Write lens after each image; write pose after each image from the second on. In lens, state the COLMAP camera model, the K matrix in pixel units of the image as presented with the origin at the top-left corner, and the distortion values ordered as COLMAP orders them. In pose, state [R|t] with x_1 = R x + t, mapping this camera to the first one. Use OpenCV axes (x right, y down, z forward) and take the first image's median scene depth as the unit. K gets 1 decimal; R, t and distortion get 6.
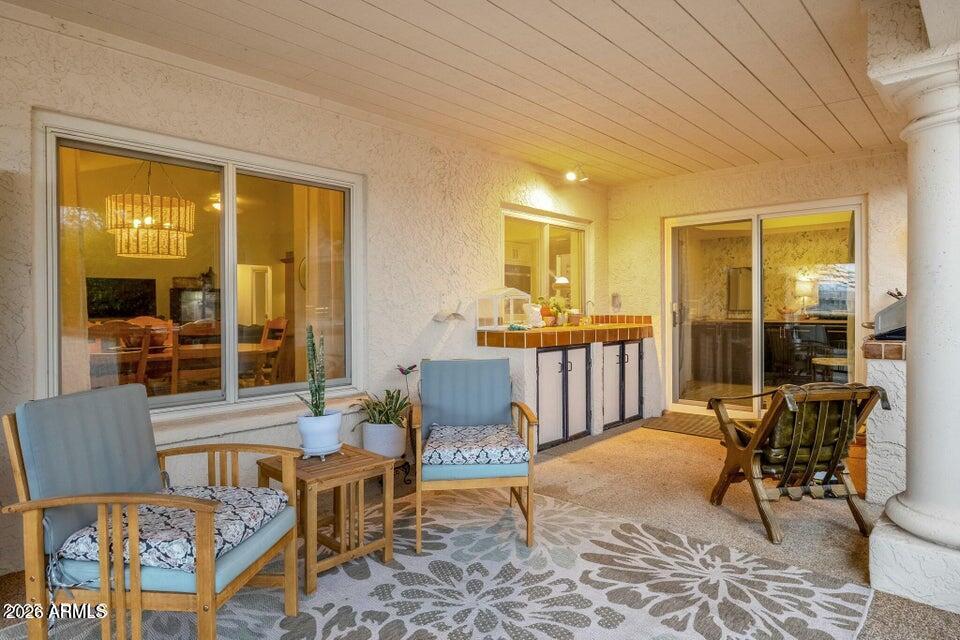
lens RADIAL K [[557.0, 0, 479.1], [0, 557.0, 314.9], [0, 0, 1]] dist [0.002596, 0.000247]
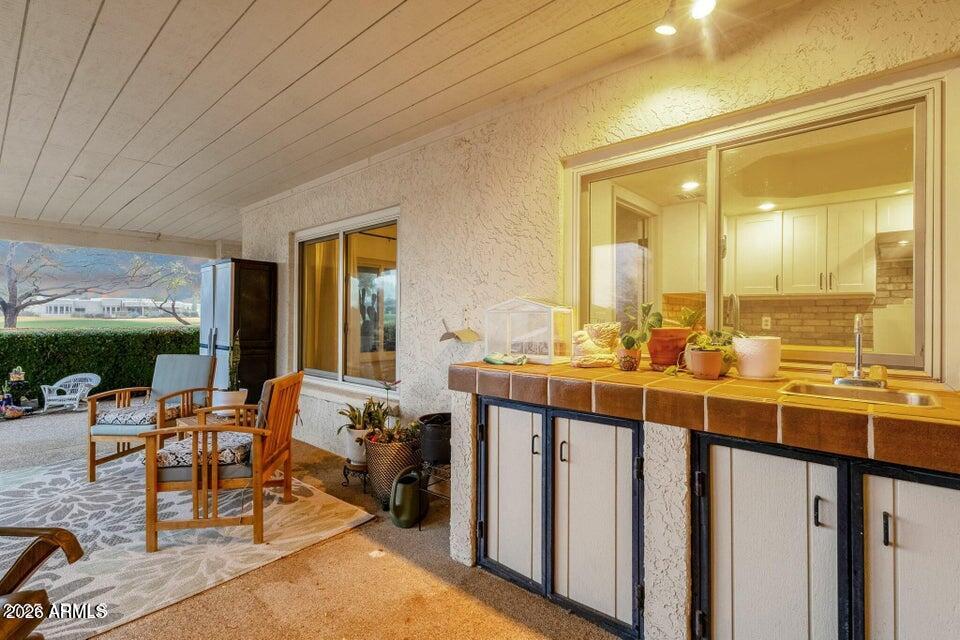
lens RADIAL K [[445.9, 0, 481.5], [0, 445.9, 316.1], [0, 0, 1]] dist [0.005792, 0.002511]
pose [[0.023539, 0.009339, -0.999679, 0.701631], [-0.007291, 0.999931, 0.009170, -0.038367], [0.999696, 0.007072, 0.023606, 1.168774]]
